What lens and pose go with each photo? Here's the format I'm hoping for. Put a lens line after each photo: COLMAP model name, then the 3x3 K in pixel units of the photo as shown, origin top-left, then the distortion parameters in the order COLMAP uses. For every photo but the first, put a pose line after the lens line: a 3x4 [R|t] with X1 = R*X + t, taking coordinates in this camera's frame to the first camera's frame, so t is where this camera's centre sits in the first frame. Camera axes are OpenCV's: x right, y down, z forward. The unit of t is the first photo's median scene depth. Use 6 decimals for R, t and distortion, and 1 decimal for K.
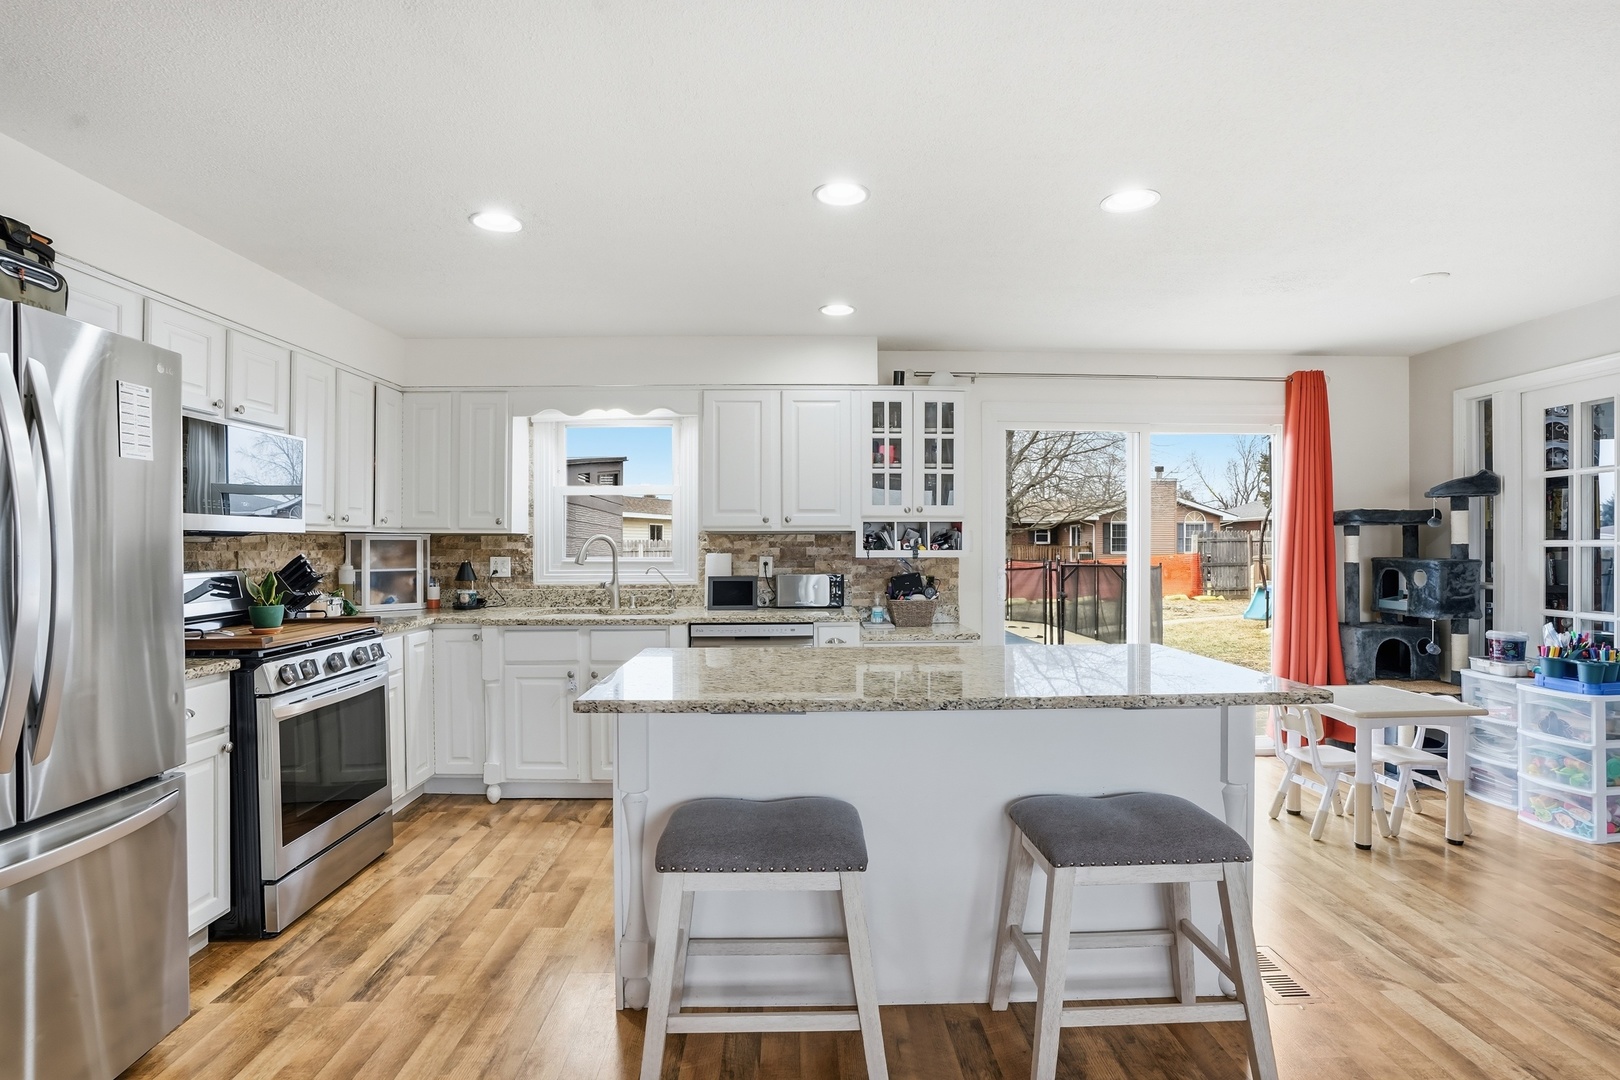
lens RADIAL K [[815.1, 0, 806.0], [0, 815.1, 541.8], [0, 0, 1]] dist [-0.050153, 0.024475]
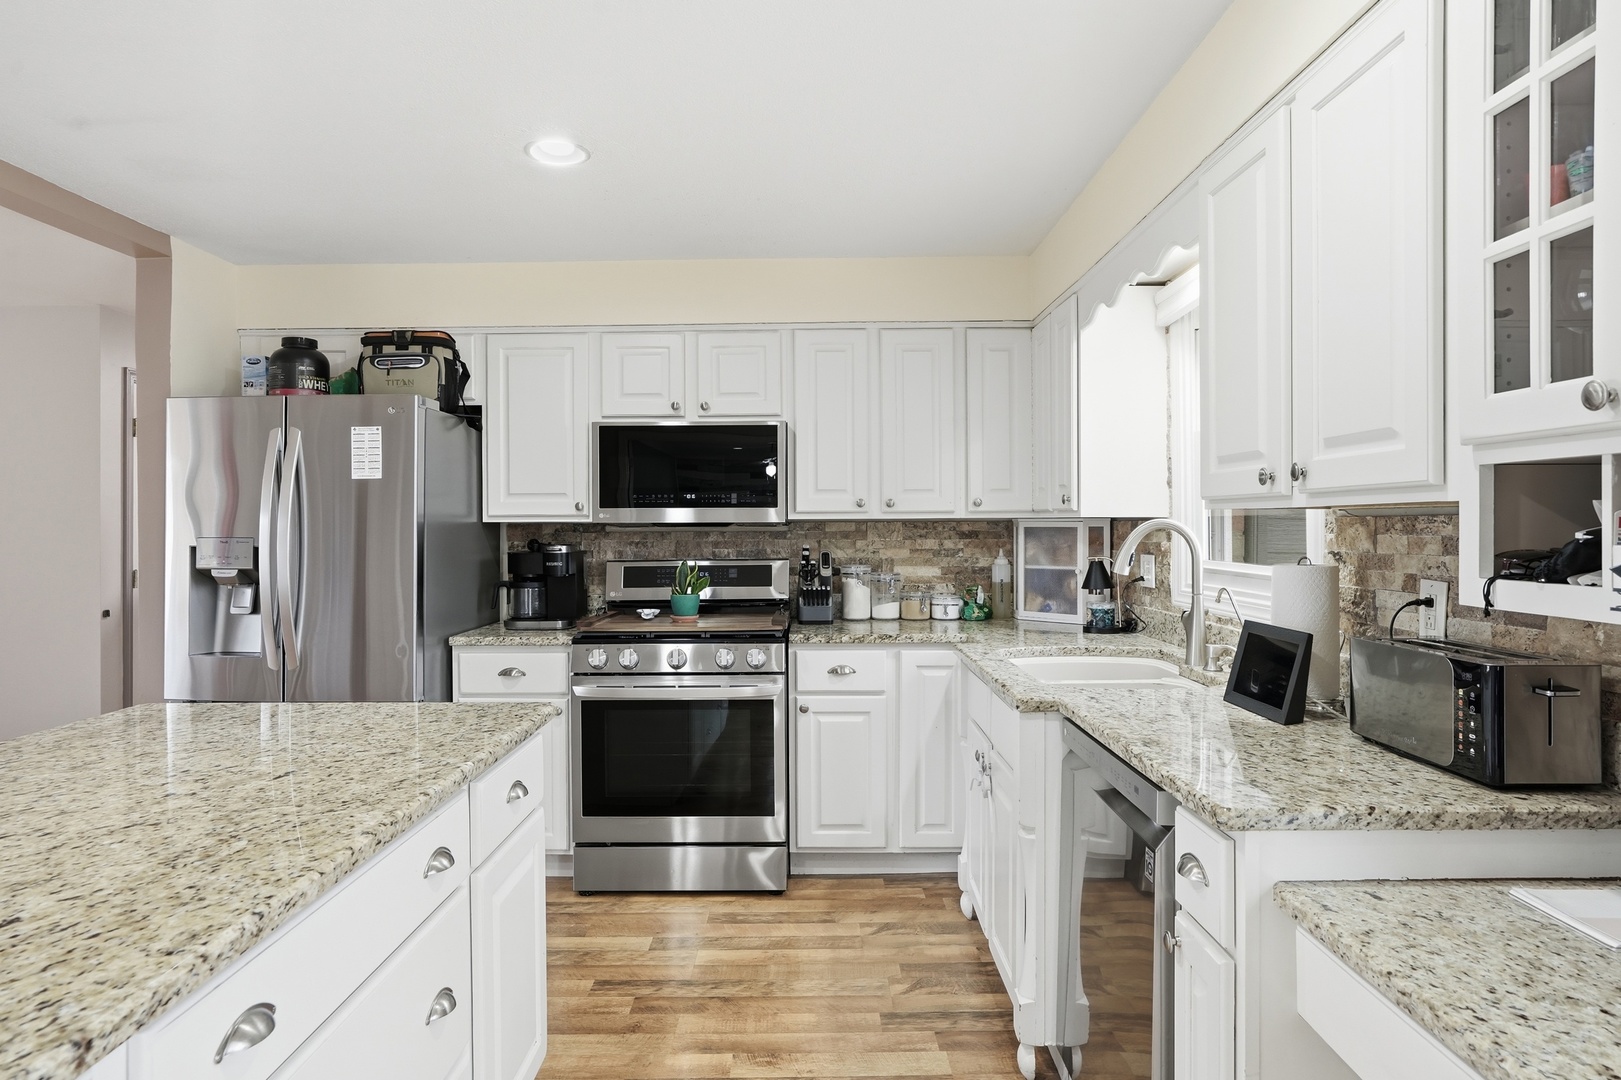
lens RADIAL K [[951.6, 0, 810.0], [0, 951.6, 533.3], [0, 0, 1]] dist [-0.001210, -0.000160]
pose [[-0.024210, 0.013118, -0.999621, 0.378093], [0.008048, 0.999884, 0.012927, -0.009657], [0.999675, -0.007732, -0.024312, 0.817091]]
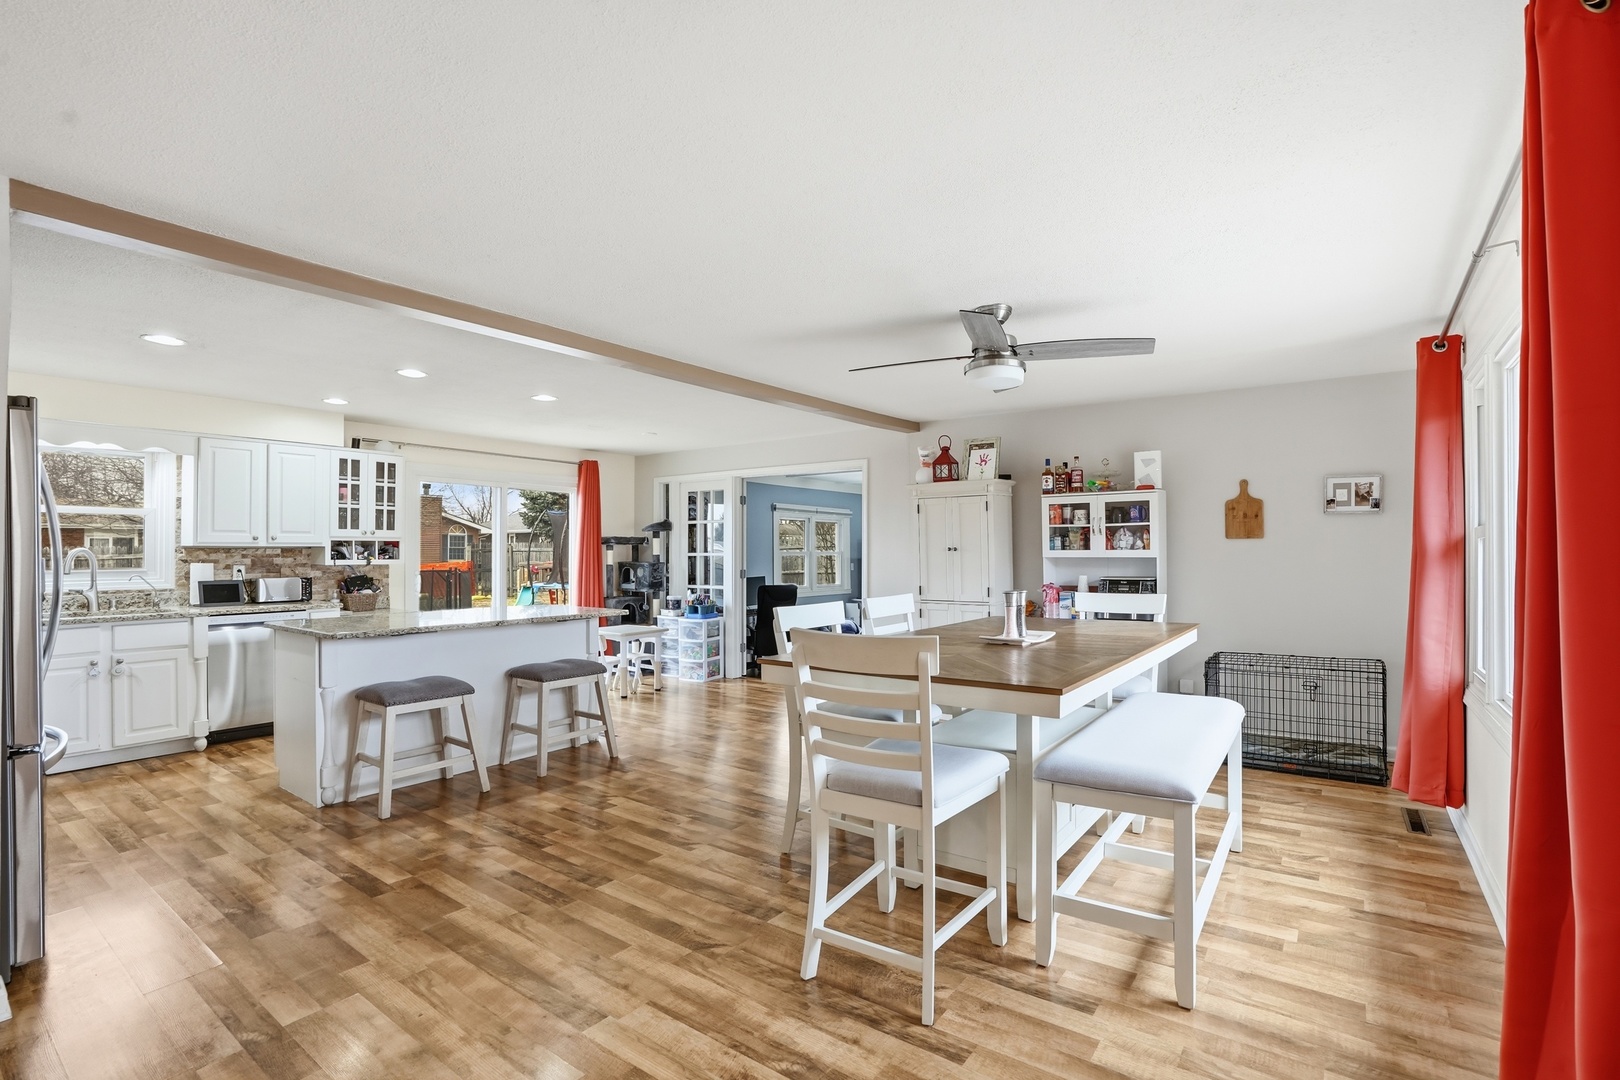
lens RADIAL K [[770.5, 0, 803.3], [0, 770.5, 540.0], [0, 0, 1]] dist [-0.001390, -0.020124]
pose [[0.621369, 0.012267, 0.783422, -0.476409], [-0.002126, 0.999900, -0.013970, -0.007971], [-0.783515, 0.007015, 0.621333, -0.504623]]
